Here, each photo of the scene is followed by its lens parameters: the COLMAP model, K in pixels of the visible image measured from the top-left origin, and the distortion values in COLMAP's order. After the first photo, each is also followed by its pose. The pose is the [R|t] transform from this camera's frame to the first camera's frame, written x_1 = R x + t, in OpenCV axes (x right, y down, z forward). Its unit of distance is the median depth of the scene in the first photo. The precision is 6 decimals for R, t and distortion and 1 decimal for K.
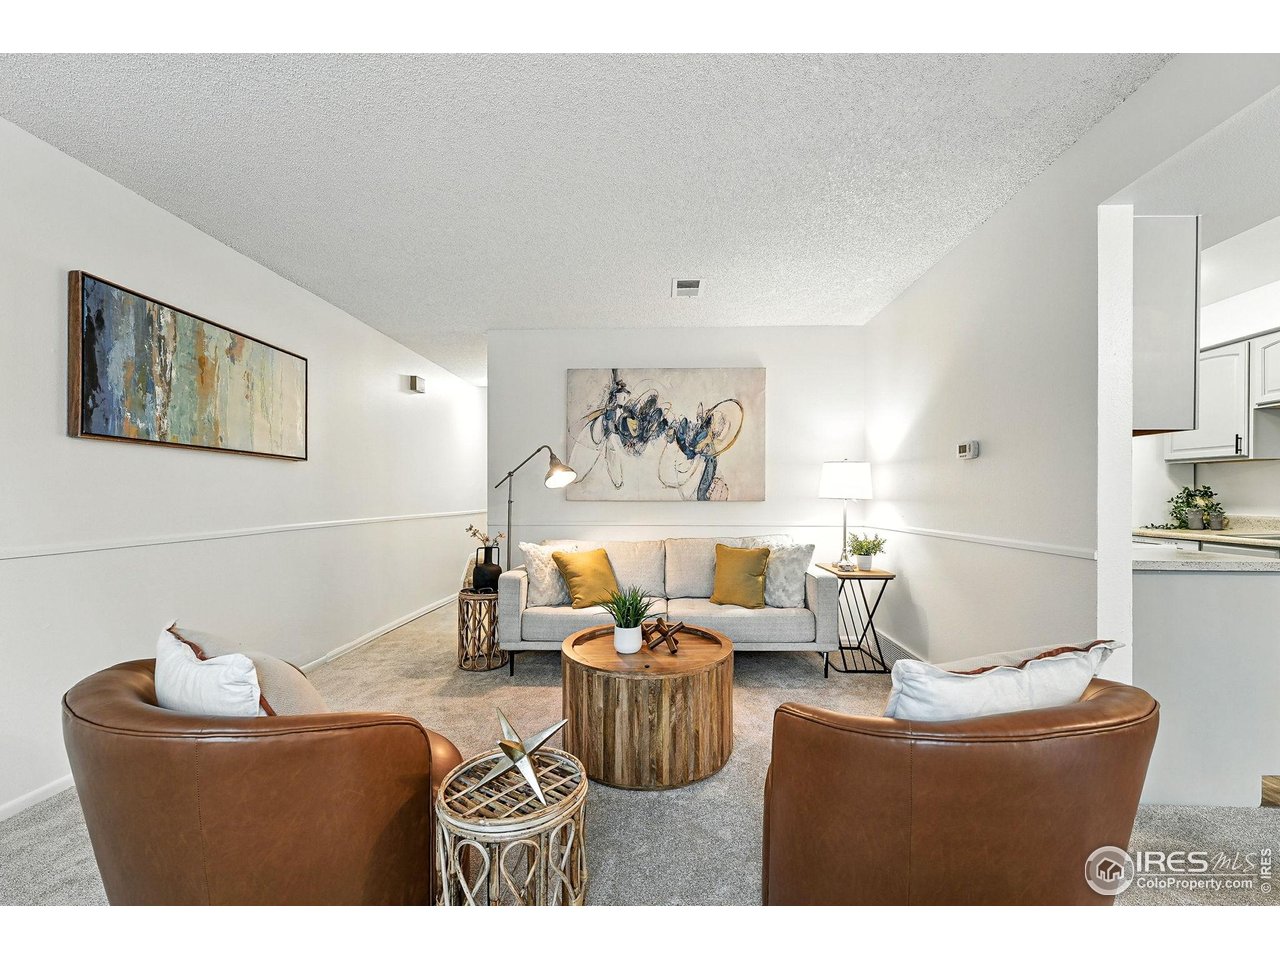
lens RADIAL K [[526.1, 0, 644.2], [0, 526.1, 496.1], [0, 0, 1]] dist [-0.000422, 0.000061]
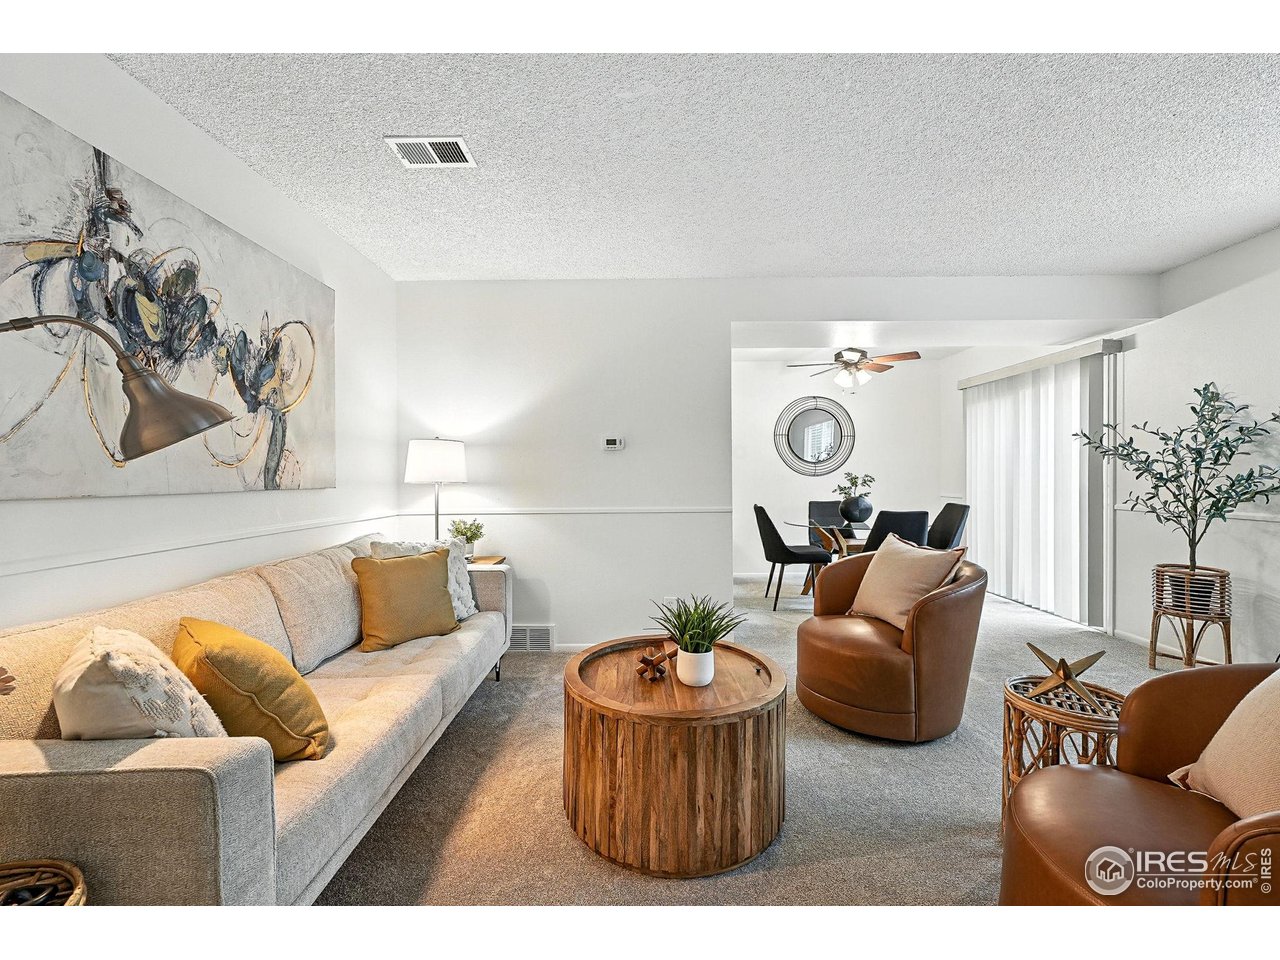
lens RADIAL K [[529.1, 0, 643.8], [0, 529.1, 485.4], [0, 0, 1]] dist [-0.000567, -0.000049]
pose [[-0.027387, -0.016662, 0.999486, -0.468291], [0.007344, 0.999831, 0.016869, -0.002662], [-0.999598, 0.007802, -0.027260, 0.636419]]
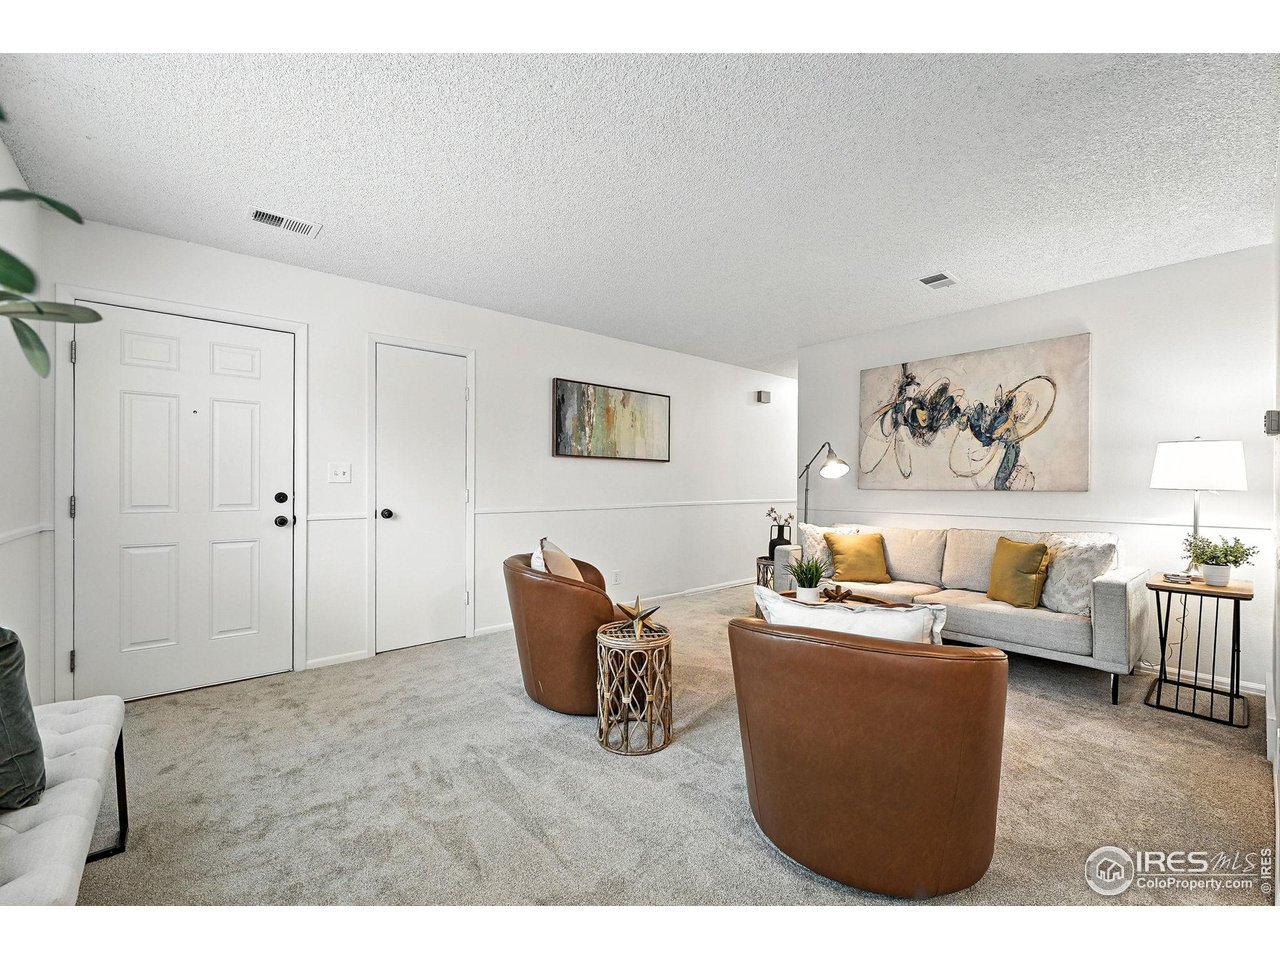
lens RADIAL K [[529.1, 0, 643.8], [0, 529.1, 485.4], [0, 0, 1]] dist [-0.000567, -0.000049]
pose [[0.679502, 0.002203, -0.733671, 0.373994], [-0.002891, 0.999996, 0.000324, 0.001277], [0.733668, 0.001901, 0.679505, -0.094514]]
